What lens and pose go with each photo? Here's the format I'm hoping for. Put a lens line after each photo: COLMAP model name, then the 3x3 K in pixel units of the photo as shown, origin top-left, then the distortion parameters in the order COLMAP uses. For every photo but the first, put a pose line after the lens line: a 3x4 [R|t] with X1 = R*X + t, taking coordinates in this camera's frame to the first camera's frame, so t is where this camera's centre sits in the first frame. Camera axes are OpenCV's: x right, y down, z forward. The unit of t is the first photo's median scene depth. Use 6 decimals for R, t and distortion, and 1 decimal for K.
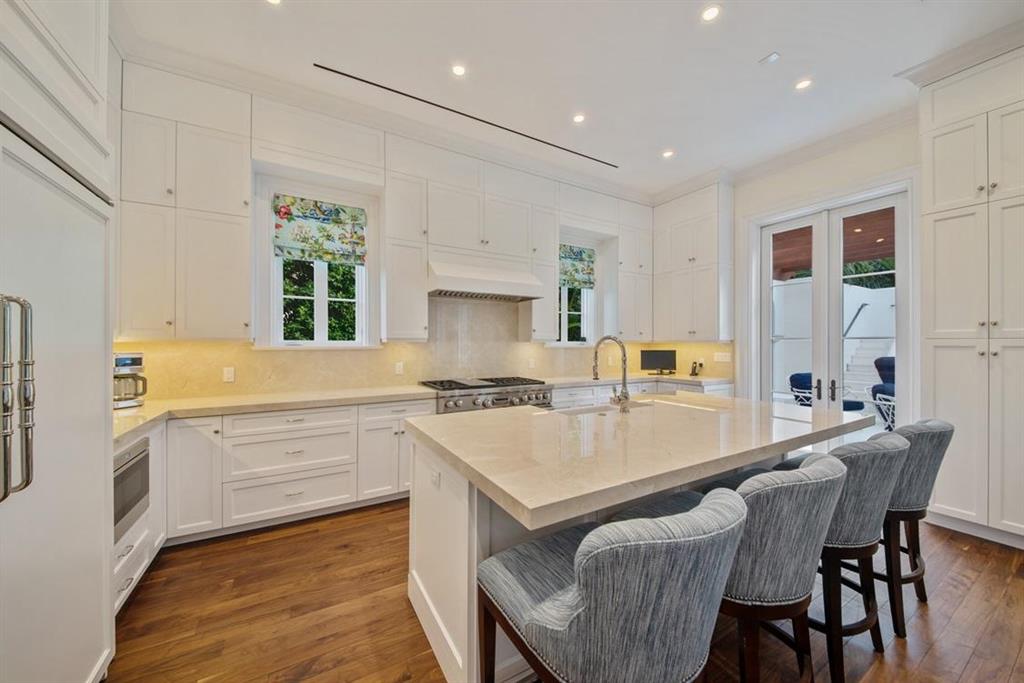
lens RADIAL K [[361.9, 0, 511.3], [0, 361.9, 342.4], [0, 0, 1]] dist [0.016099, 0.000047]
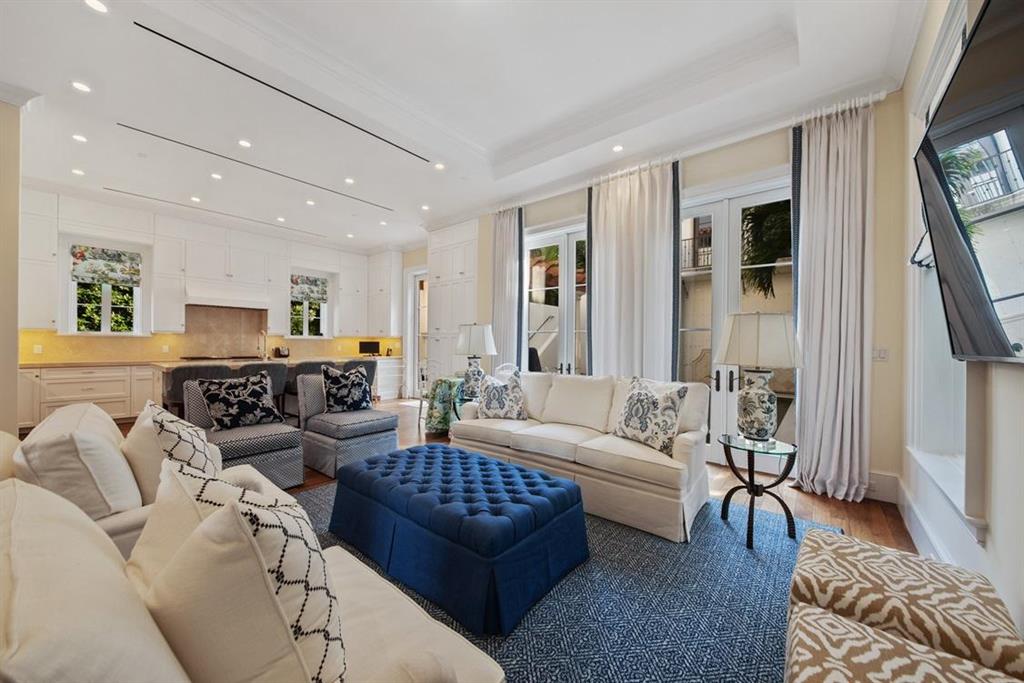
lens RADIAL K [[371.8, 0, 510.9], [0, 371.8, 344.7], [0, 0, 1]] dist [-0.006227, -0.000607]
pose [[0.941085, 0.008806, 0.338055, 0.651142], [-0.010761, 0.999934, 0.003911, 0.030936], [-0.337999, -0.007318, 0.941118, -1.215846]]
